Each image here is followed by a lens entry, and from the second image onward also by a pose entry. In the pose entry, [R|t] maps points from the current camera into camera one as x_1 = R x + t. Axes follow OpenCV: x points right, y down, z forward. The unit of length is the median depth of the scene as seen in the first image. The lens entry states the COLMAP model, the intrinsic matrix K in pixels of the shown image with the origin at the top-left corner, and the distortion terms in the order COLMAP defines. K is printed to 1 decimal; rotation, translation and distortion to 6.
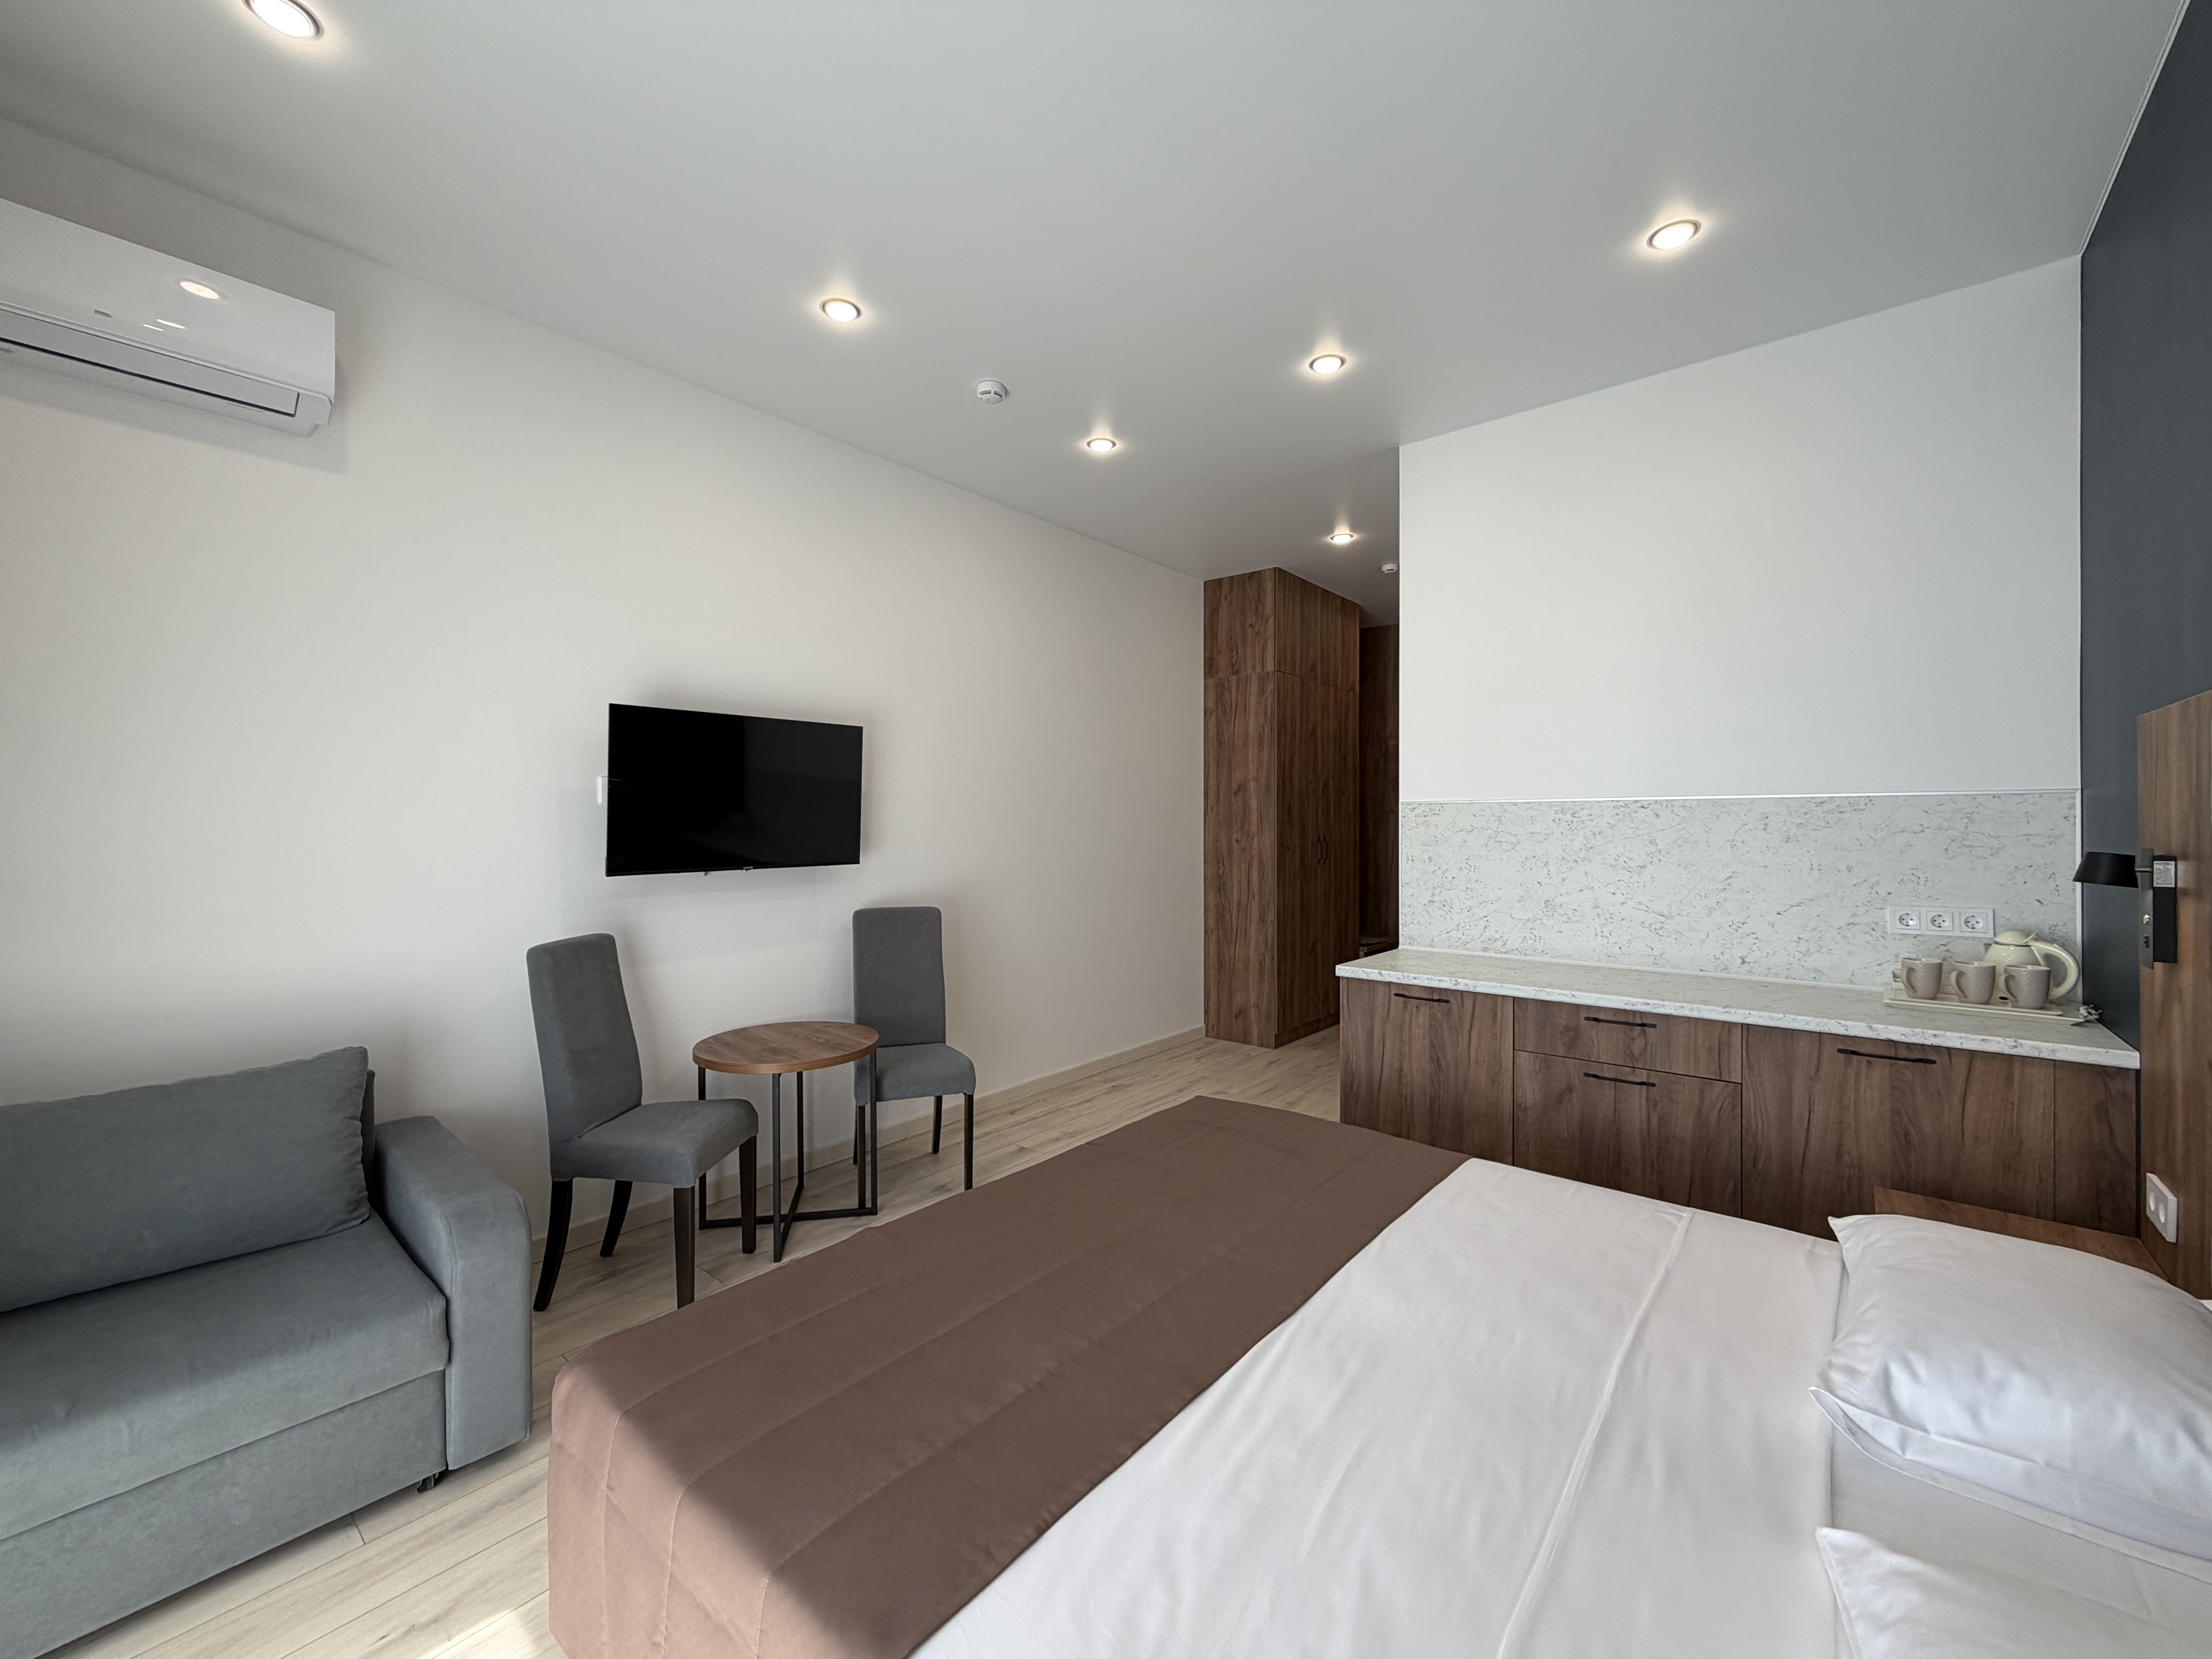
lens RADIAL K [[883.4, 0, 1098.3], [0, 883.4, 828.6], [0, 0, 1]] dist [-0.000596, -0.000037]
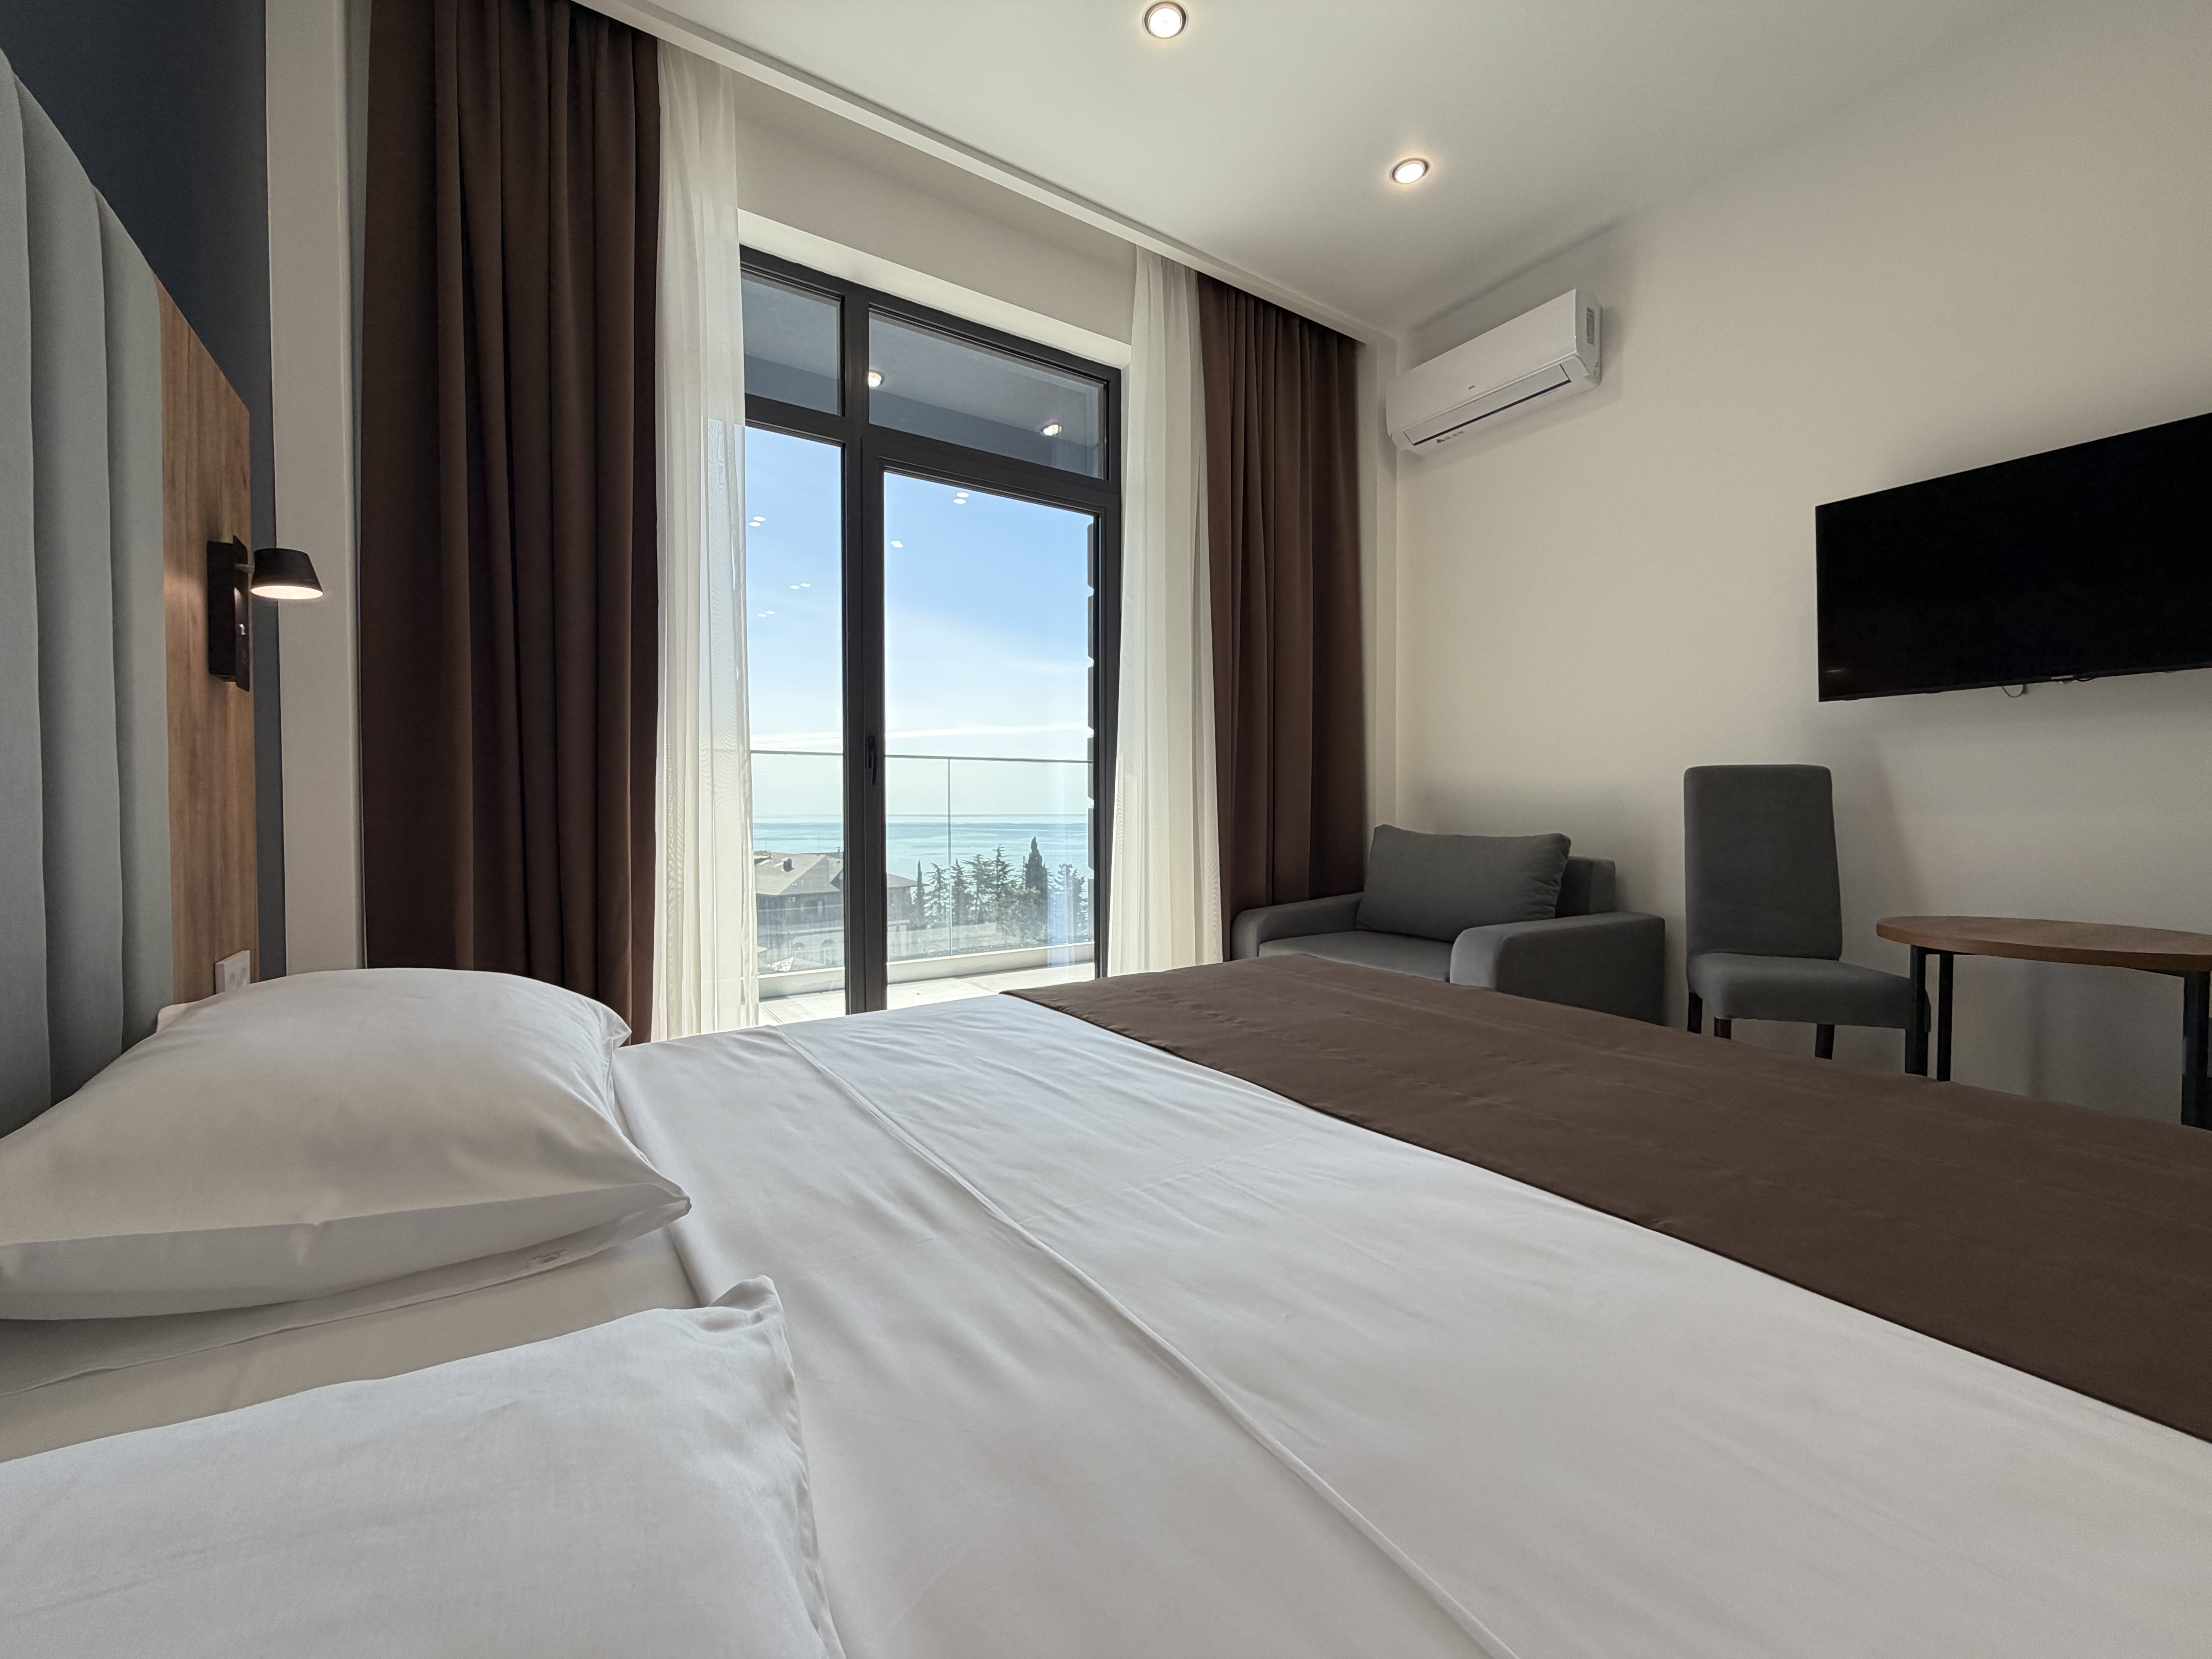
lens RADIAL K [[888.9, 0, 1102.0], [0, 888.9, 826.5], [0, 0, 1]] dist [-0.001259, -0.000176]
pose [[-0.282608, 0.019753, -0.959032, 0.470265], [-0.003890, 0.999756, 0.021738, 0.149600], [0.959228, 0.009874, -0.282462, 0.508020]]
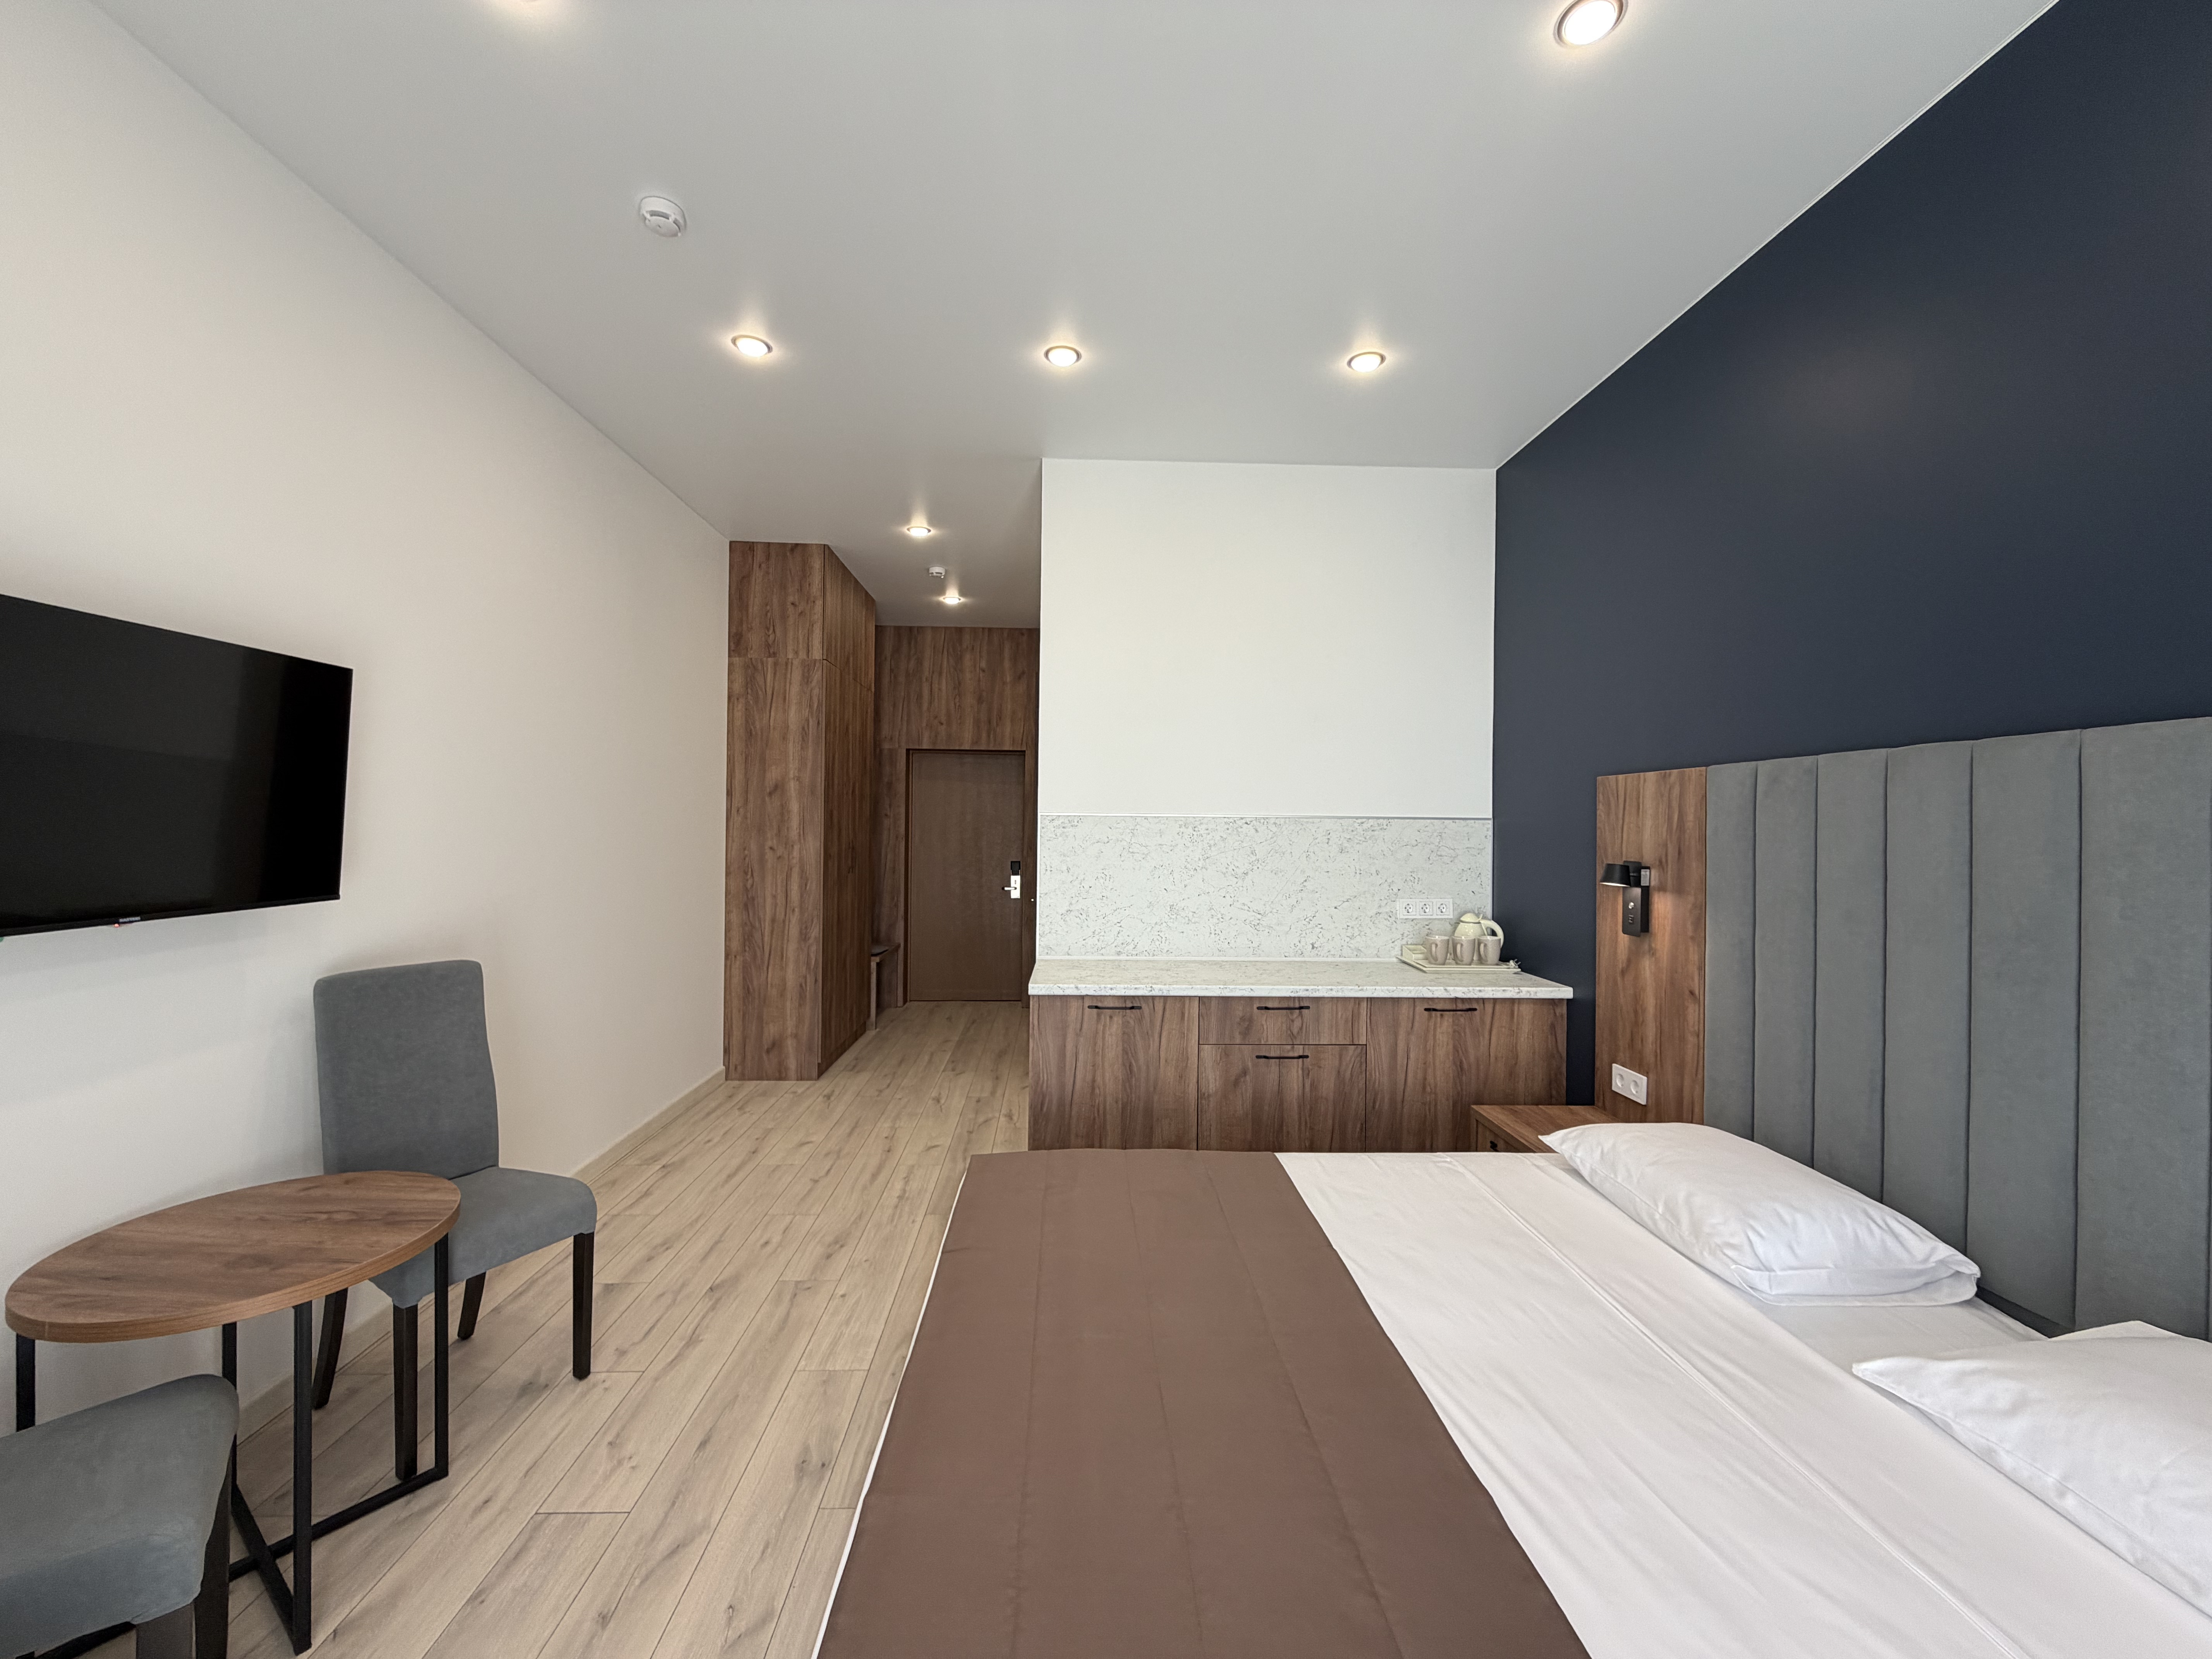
lens RADIAL K [[882.3, 0, 1097.1], [0, 882.3, 828.1], [0, 0, 1]] dist [-0.002615, -0.000368]
pose [[0.744402, 0.009606, 0.667662, -0.329187], [-0.010270, 0.999943, -0.002935, -0.012346], [-0.667653, -0.004672, 0.744458, 0.251902]]
